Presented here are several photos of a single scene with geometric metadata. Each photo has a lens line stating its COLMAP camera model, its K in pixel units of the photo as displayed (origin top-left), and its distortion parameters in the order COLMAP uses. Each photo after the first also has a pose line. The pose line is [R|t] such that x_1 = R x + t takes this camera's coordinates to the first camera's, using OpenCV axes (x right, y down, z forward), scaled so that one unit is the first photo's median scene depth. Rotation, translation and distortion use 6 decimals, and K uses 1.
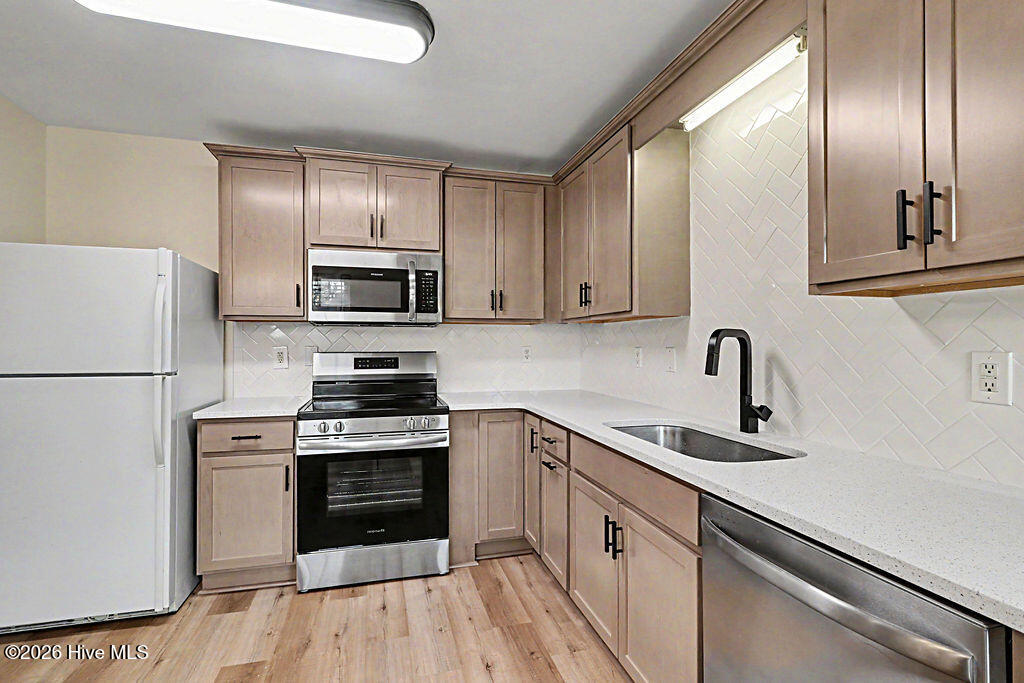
lens RADIAL K [[482.2, 0, 509.9], [0, 482.2, 342.6], [0, 0, 1]] dist [-0.001836, 0.000155]
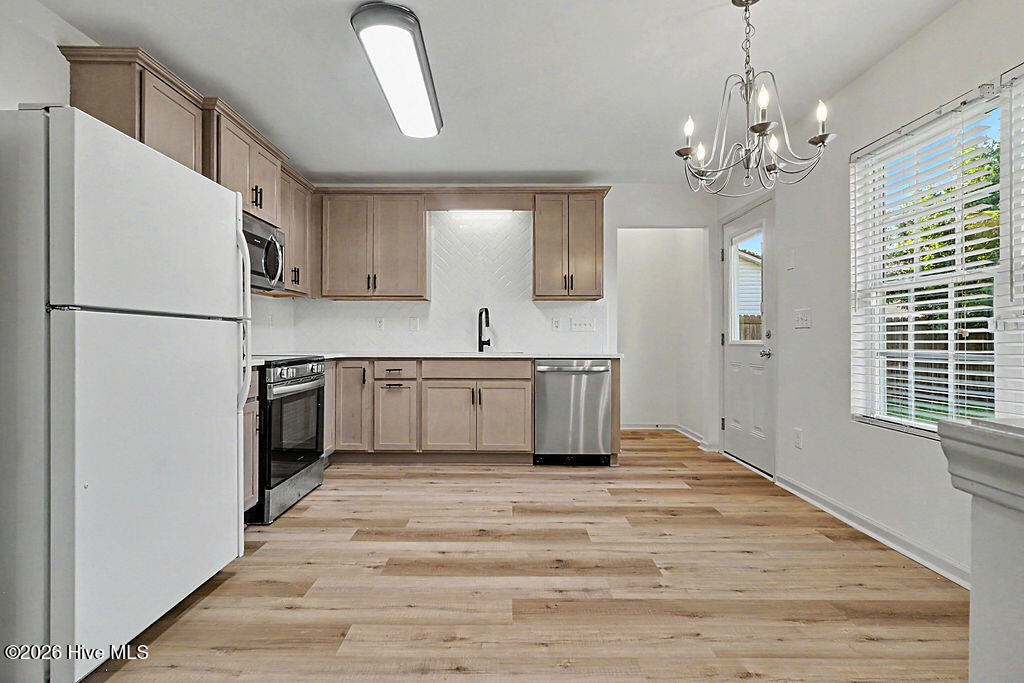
lens RADIAL K [[479.6, 0, 507.7], [0, 479.6, 339.4], [0, 0, 1]] dist [-0.001688, -0.000193]
pose [[0.267563, -0.001208, 0.963540, -1.366543], [-0.003071, 0.999993, 0.002106, 0.091915], [-0.963535, -0.003522, 0.267557, 0.179744]]
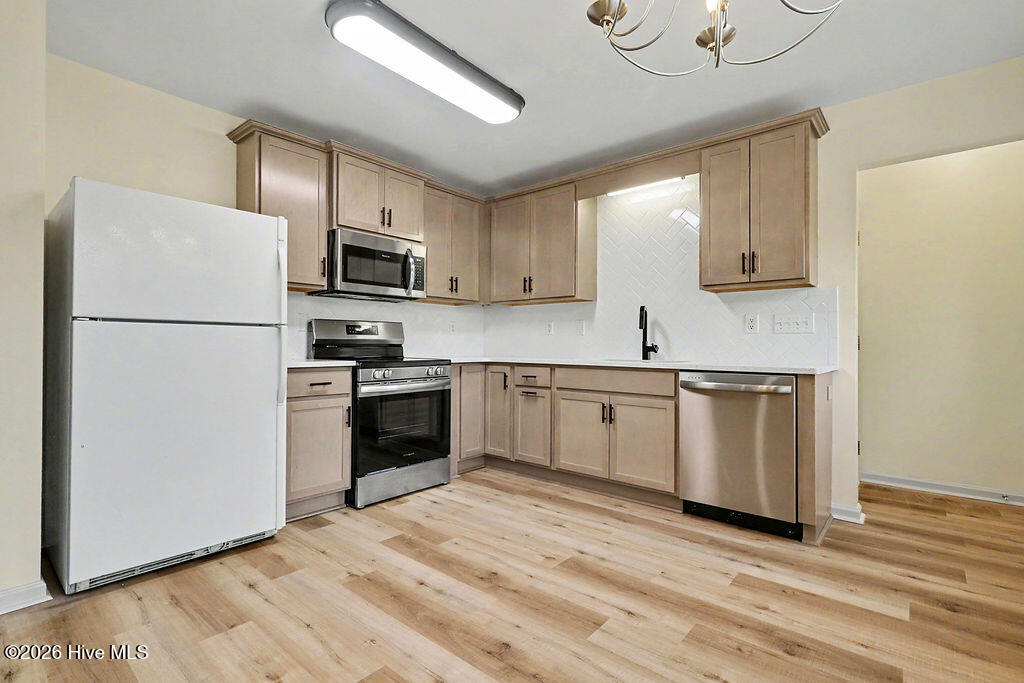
lens RADIAL K [[482.2, 0, 509.9], [0, 482.2, 342.6], [0, 0, 1]] dist [-0.001836, 0.000155]
pose [[0.828509, 0.005410, 0.559950, -0.818984], [-0.005369, 0.999984, -0.001717, 0.094506], [-0.559950, -0.001584, 0.828525, -0.241813]]
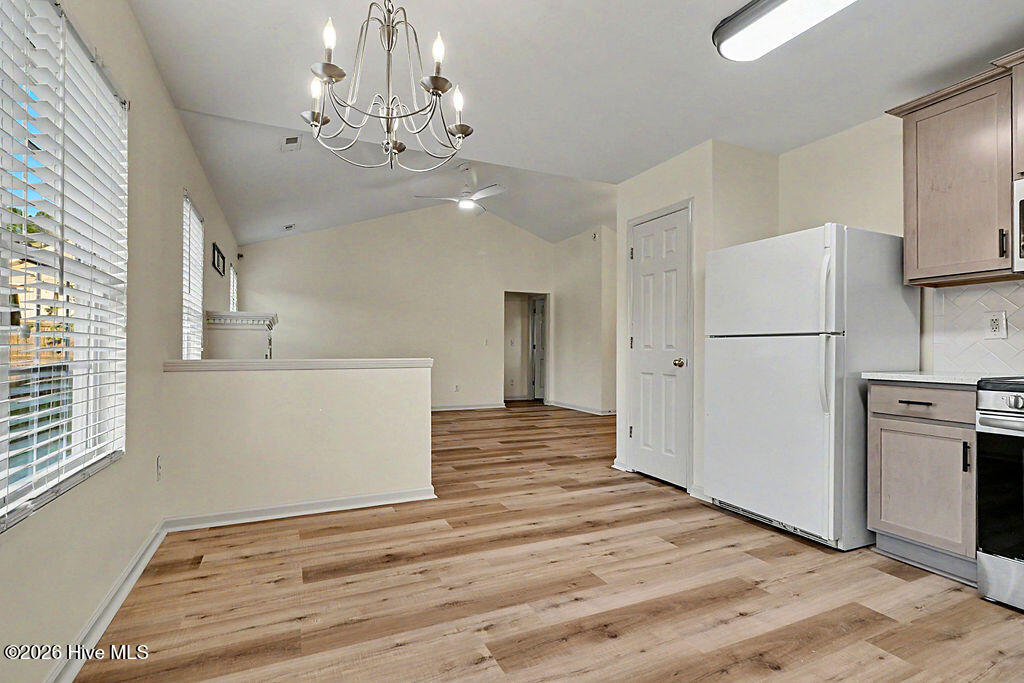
lens RADIAL K [[493.4, 0, 508.5], [0, 493.4, 348.2], [0, 0, 1]] dist [0.002822, 0.000554]
pose [[0.165909, -0.003535, -0.986135, 0.275315], [-0.003807, 0.999984, -0.004226, 0.096100], [0.986134, 0.004456, 0.165893, 0.050971]]
